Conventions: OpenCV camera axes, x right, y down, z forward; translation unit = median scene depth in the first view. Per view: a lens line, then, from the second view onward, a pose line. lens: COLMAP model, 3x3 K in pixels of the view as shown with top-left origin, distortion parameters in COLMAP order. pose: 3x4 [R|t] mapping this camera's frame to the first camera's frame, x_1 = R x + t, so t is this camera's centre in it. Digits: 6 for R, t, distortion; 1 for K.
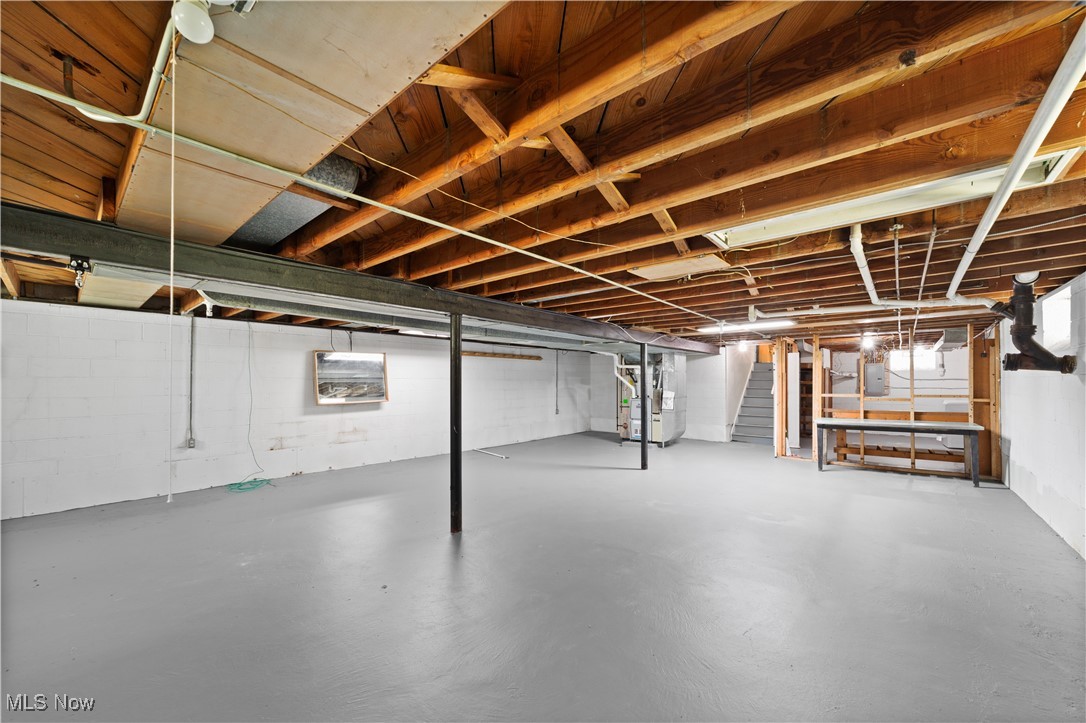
lens RADIAL K [[422.6, 0, 542.0], [0, 422.6, 371.9], [0, 0, 1]] dist [-0.009231, 0.000007]
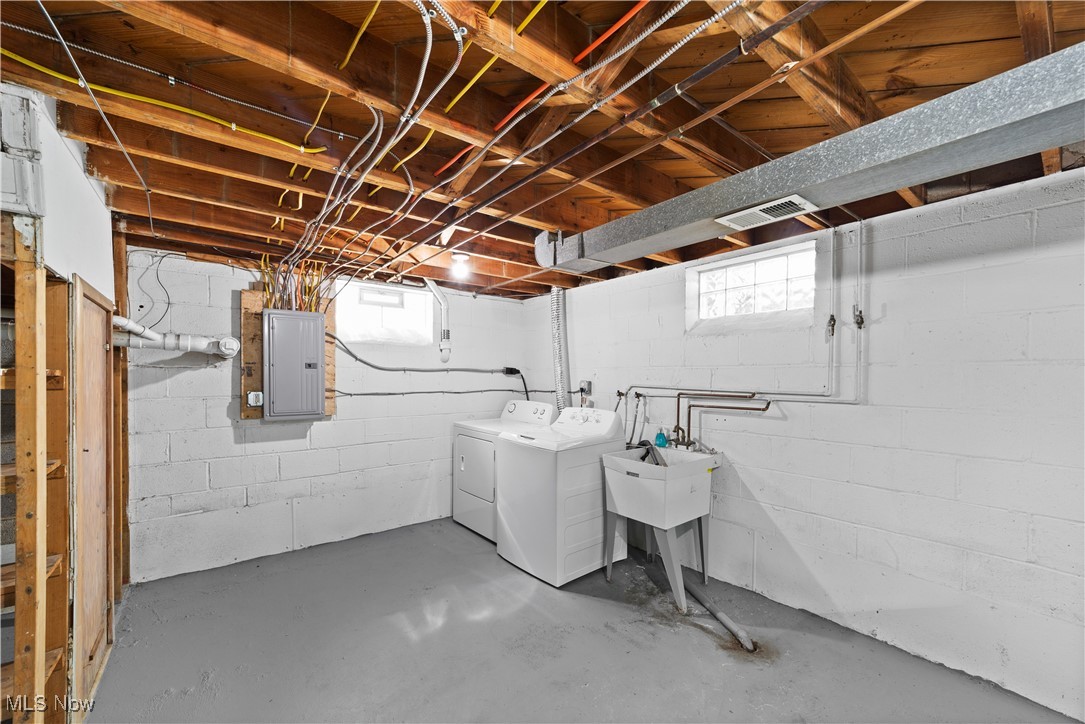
lens RADIAL K [[422.2, 0, 540.5], [0, 422.2, 373.2], [0, 0, 1]] dist [-0.009231, 0.000007]
pose [[0.182735, 0.007400, 0.983134, 0.533647], [-0.020582, 0.999781, -0.003699, 0.019798], [-0.982947, -0.019559, 0.182848, 0.773770]]
